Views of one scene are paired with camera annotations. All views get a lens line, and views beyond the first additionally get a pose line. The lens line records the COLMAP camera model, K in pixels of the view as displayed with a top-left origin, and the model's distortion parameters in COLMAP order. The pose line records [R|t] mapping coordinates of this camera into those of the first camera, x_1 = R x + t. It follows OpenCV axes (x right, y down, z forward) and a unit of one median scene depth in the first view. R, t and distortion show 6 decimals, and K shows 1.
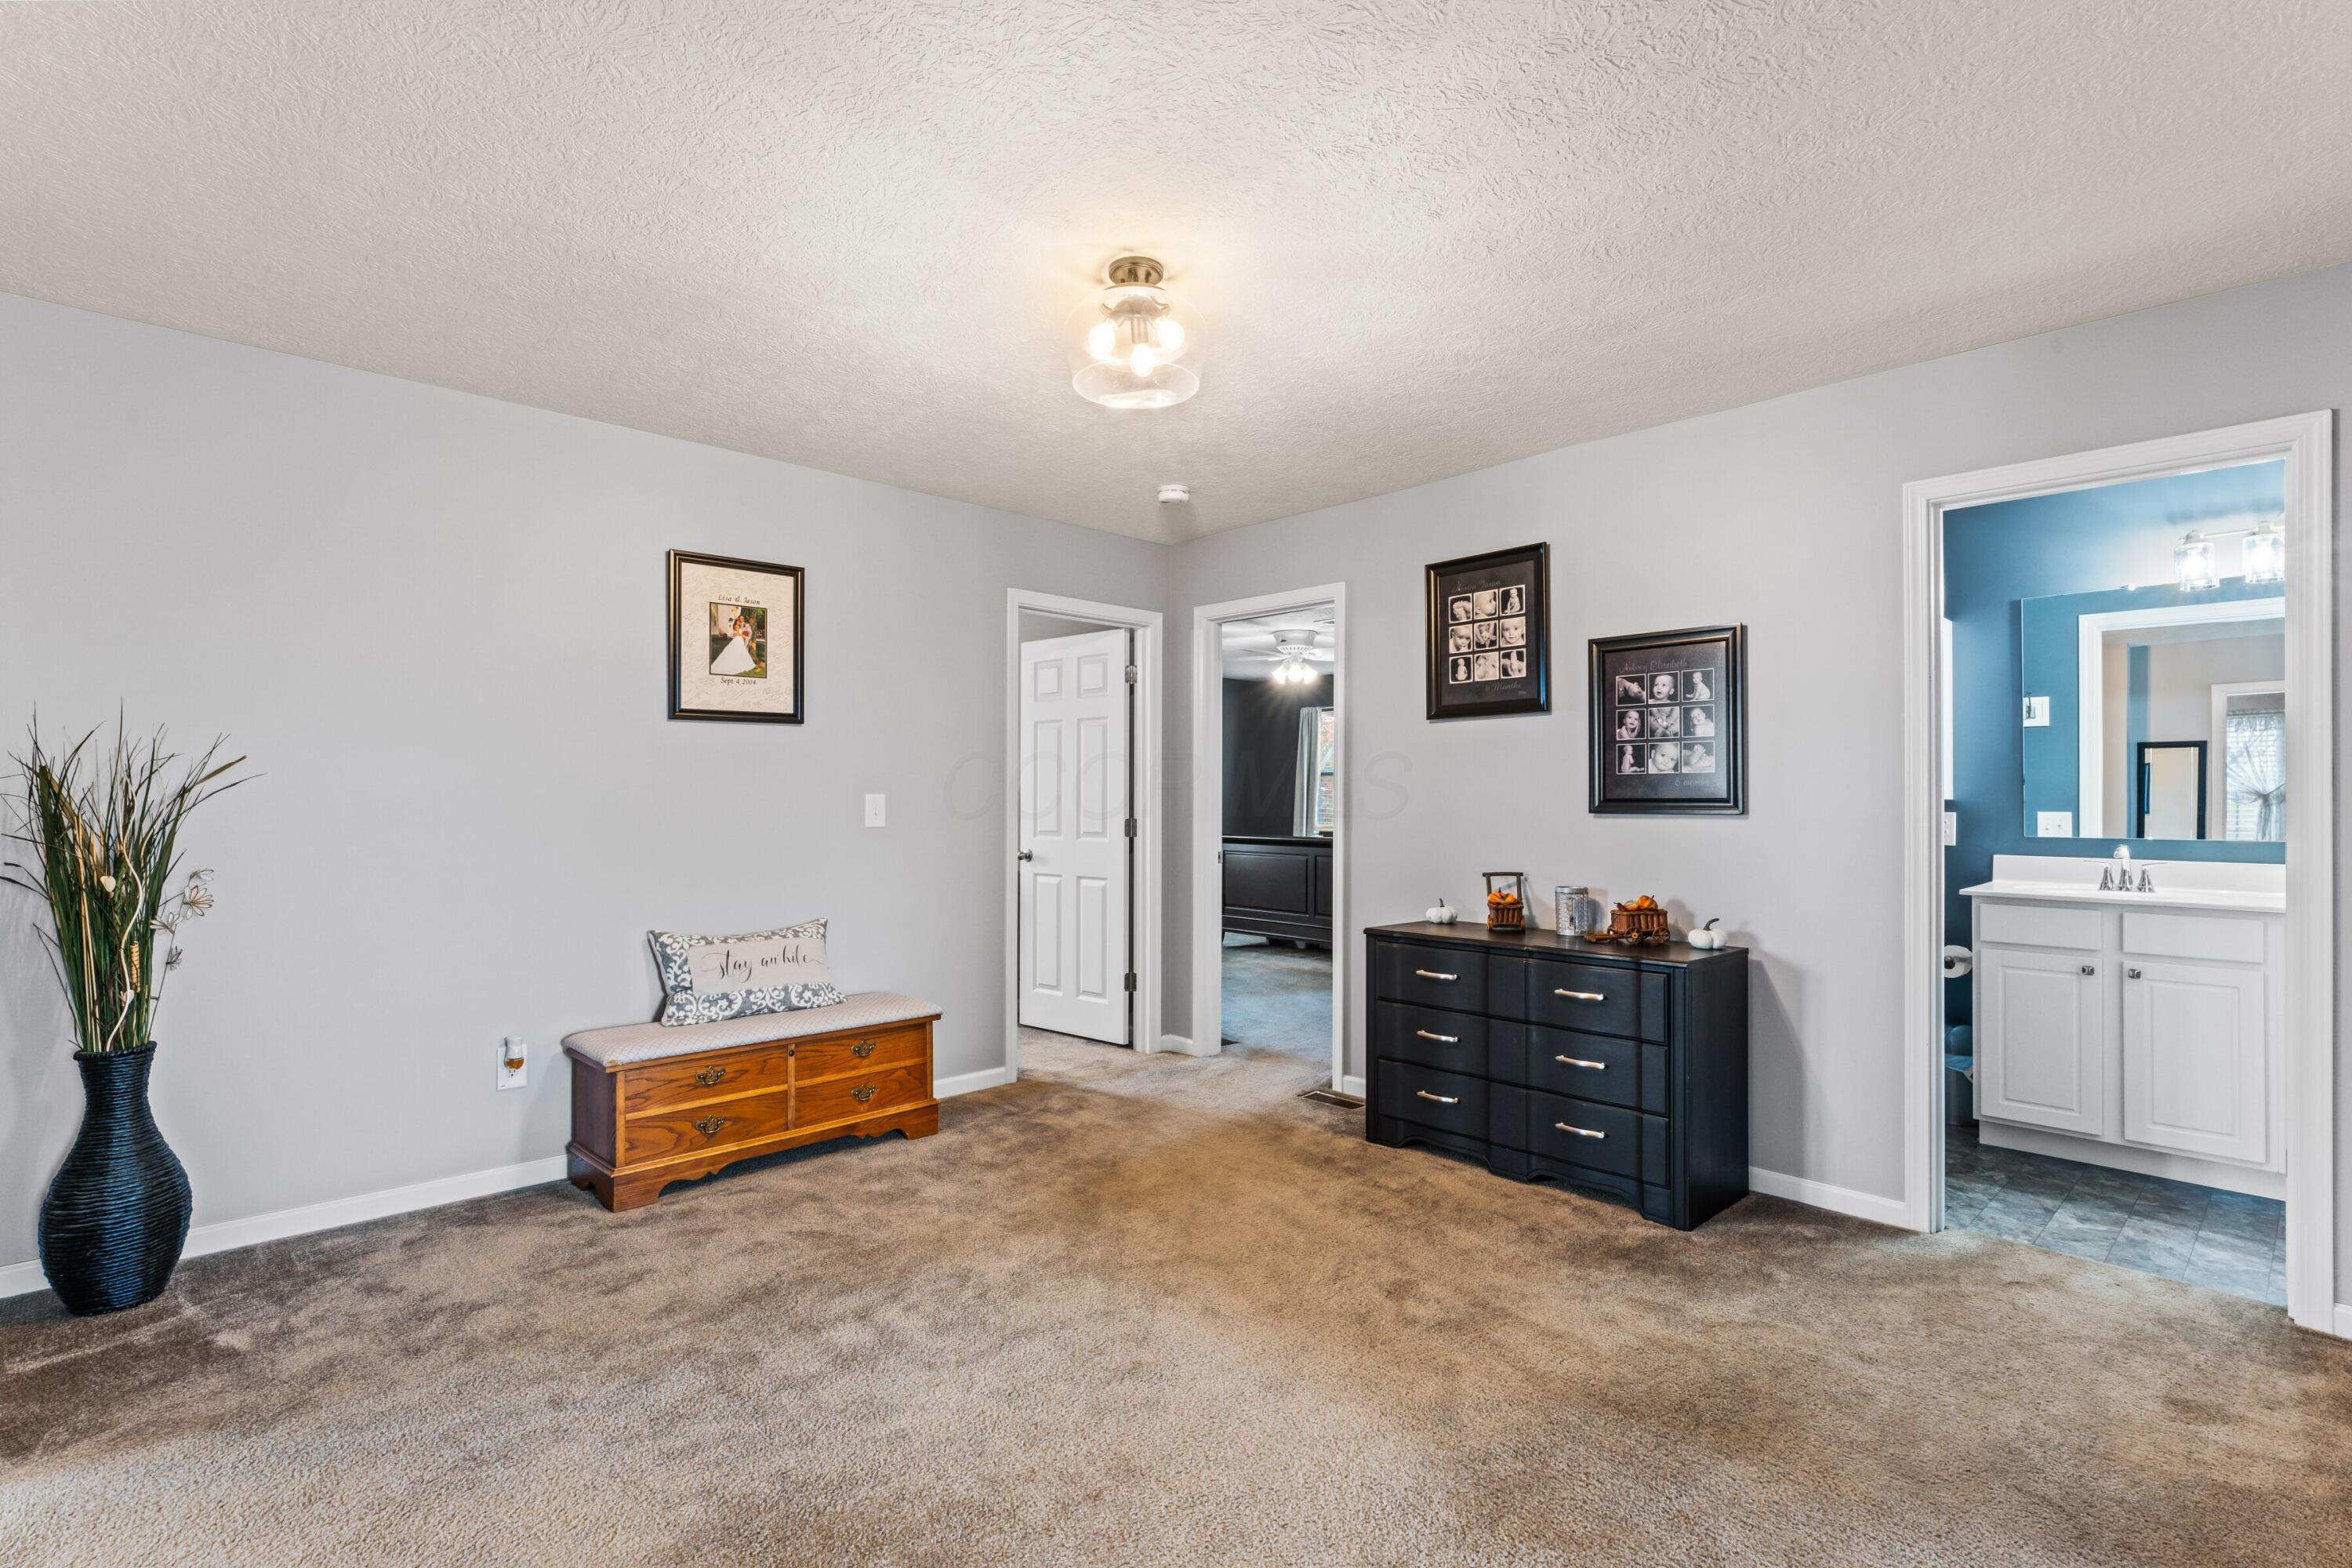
lens RADIAL K [[1083.3, 0, 1160.8], [0, 1083.3, 782.1], [0, 0, 1]] dist [0.001401, -0.000067]
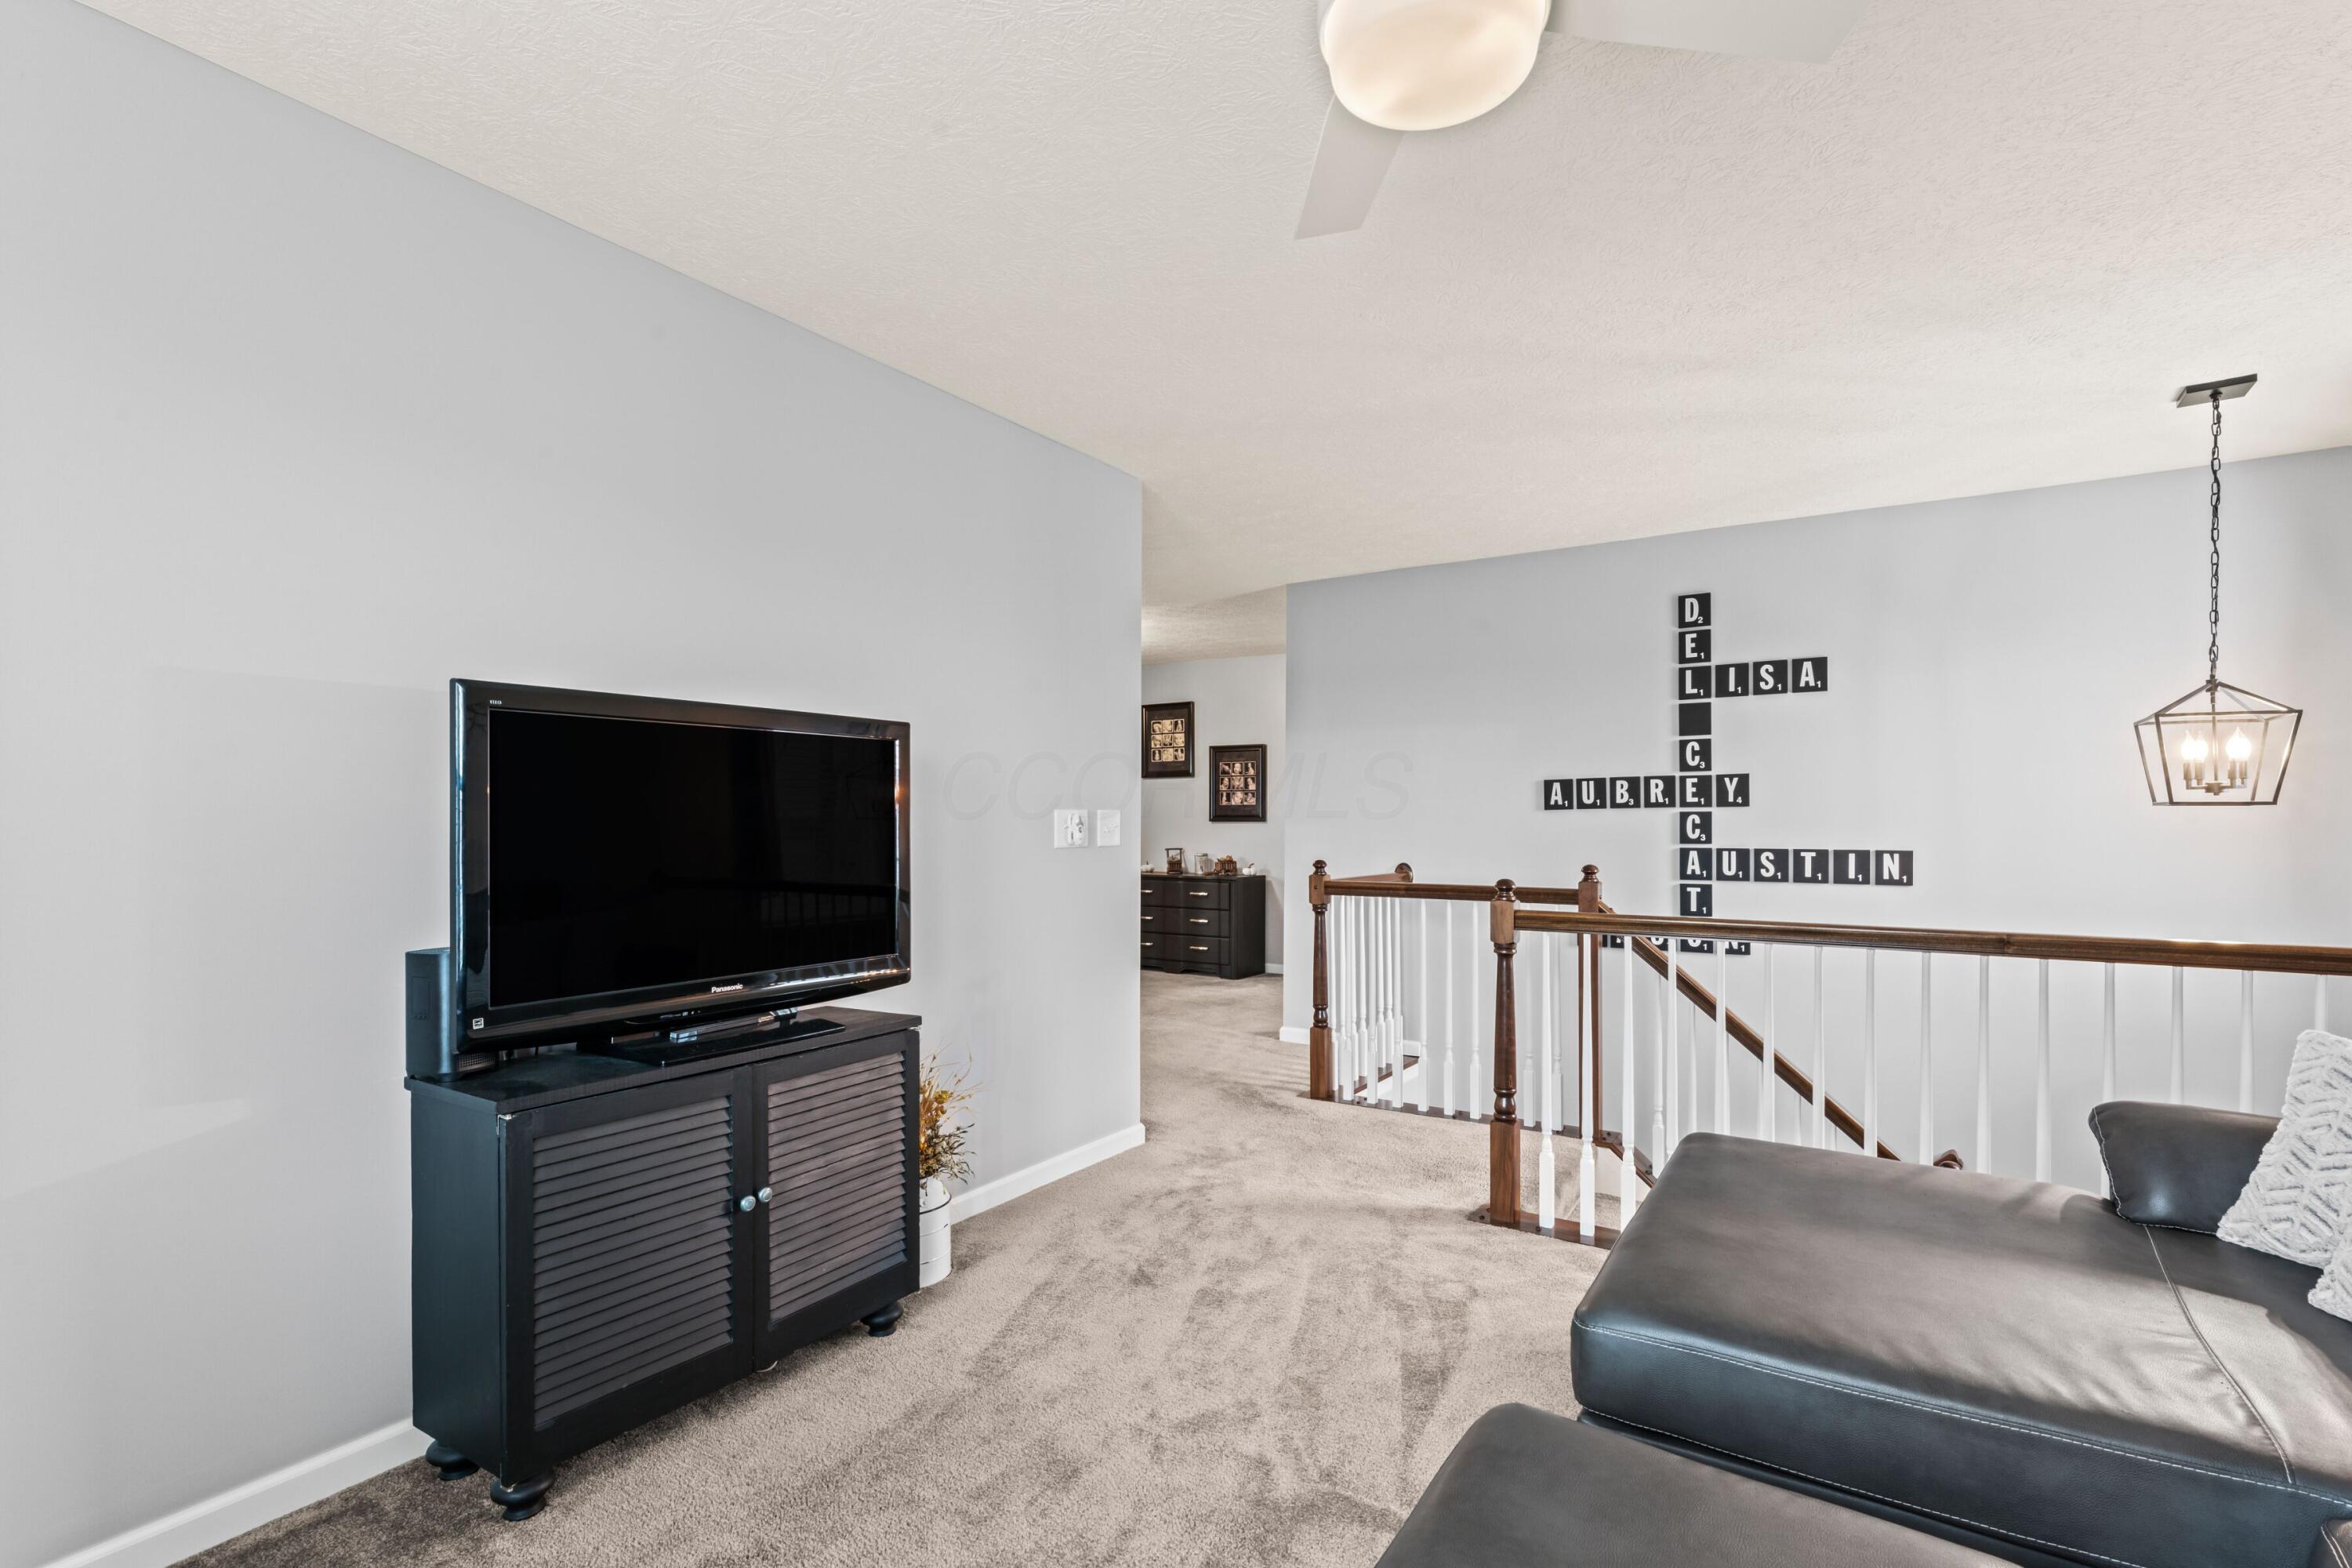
lens RADIAL K [[1083.3, 0, 1171.9], [0, 1083.3, 794.6], [0, 0, 1]] dist [0.001401, -0.000067]
pose [[0.965028, 0.007343, 0.262044, -0.287600], [-0.007062, 0.999973, -0.002012, -0.023173], [-0.262051, 0.000091, 0.965054, -1.212956]]
